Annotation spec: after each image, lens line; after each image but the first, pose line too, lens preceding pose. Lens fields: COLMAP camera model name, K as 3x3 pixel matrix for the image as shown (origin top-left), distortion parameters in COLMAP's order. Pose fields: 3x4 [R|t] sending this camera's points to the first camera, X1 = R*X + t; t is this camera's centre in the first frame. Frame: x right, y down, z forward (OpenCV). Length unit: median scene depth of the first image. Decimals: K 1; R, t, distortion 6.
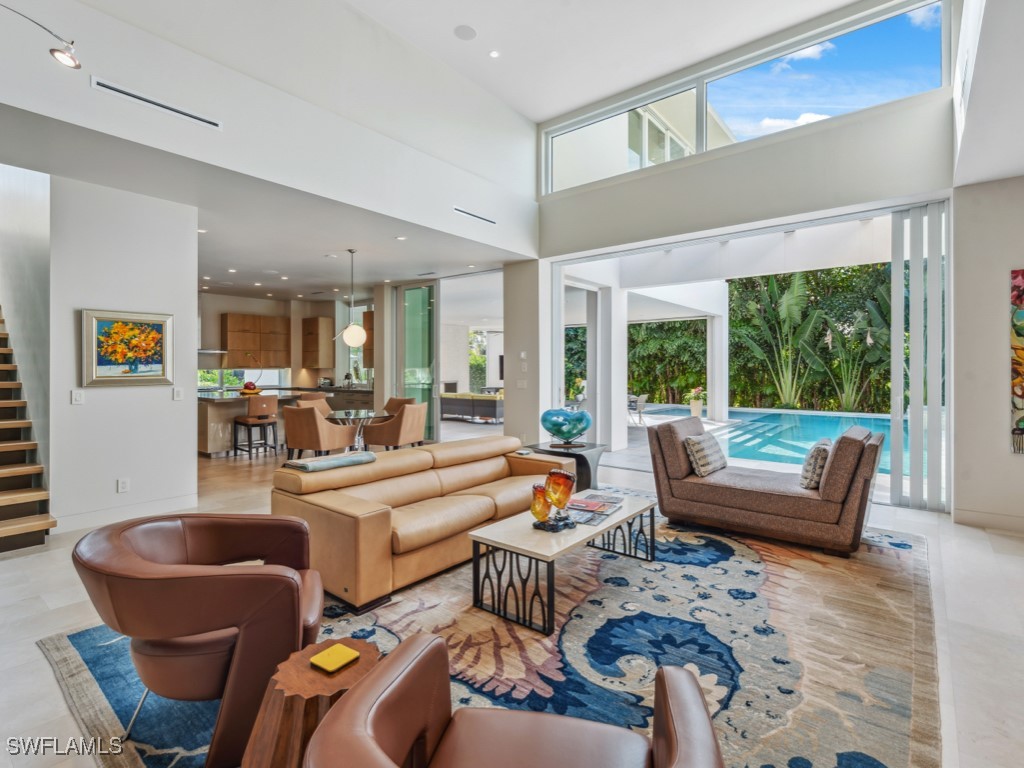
lens RADIAL K [[502.8, 0, 514.9], [0, 502.8, 370.2], [0, 0, 1]] dist [0.002579, 0.000425]
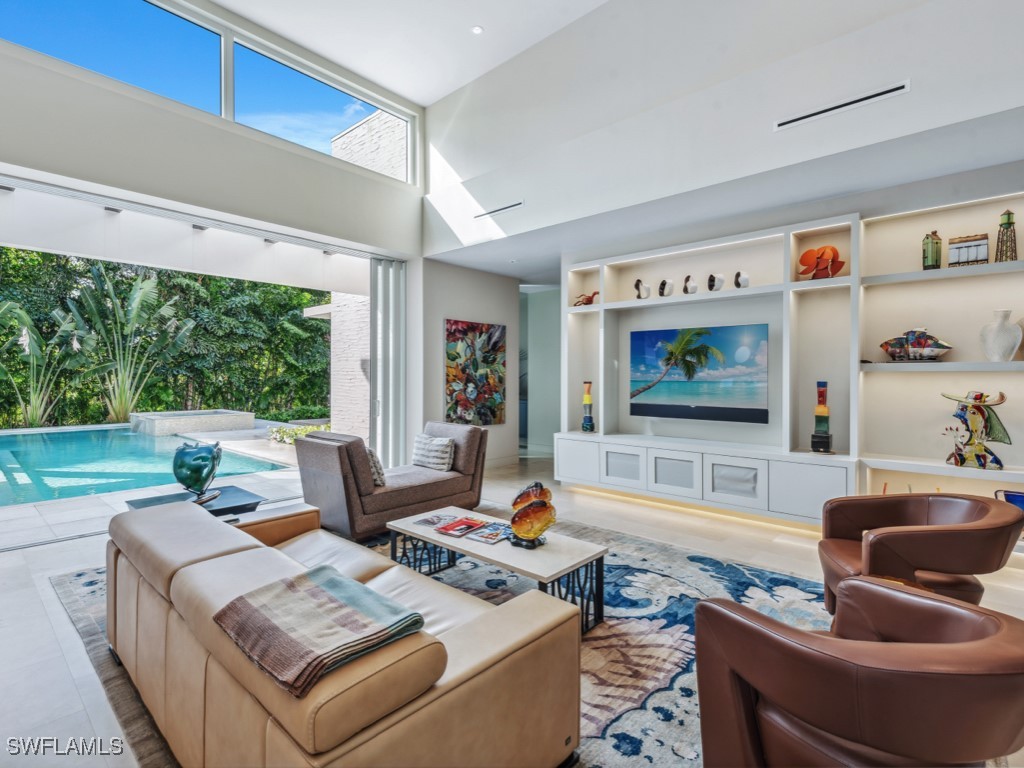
lens RADIAL K [[502.8, 0, 514.9], [0, 502.8, 370.2], [0, 0, 1]] dist [0.002579, 0.000425]
pose [[0.046357, 0.012623, 0.998845, -1.016570], [0.000440, 0.999920, -0.012657, -0.013339], [-0.998925, 0.001026, 0.046348, 1.091668]]
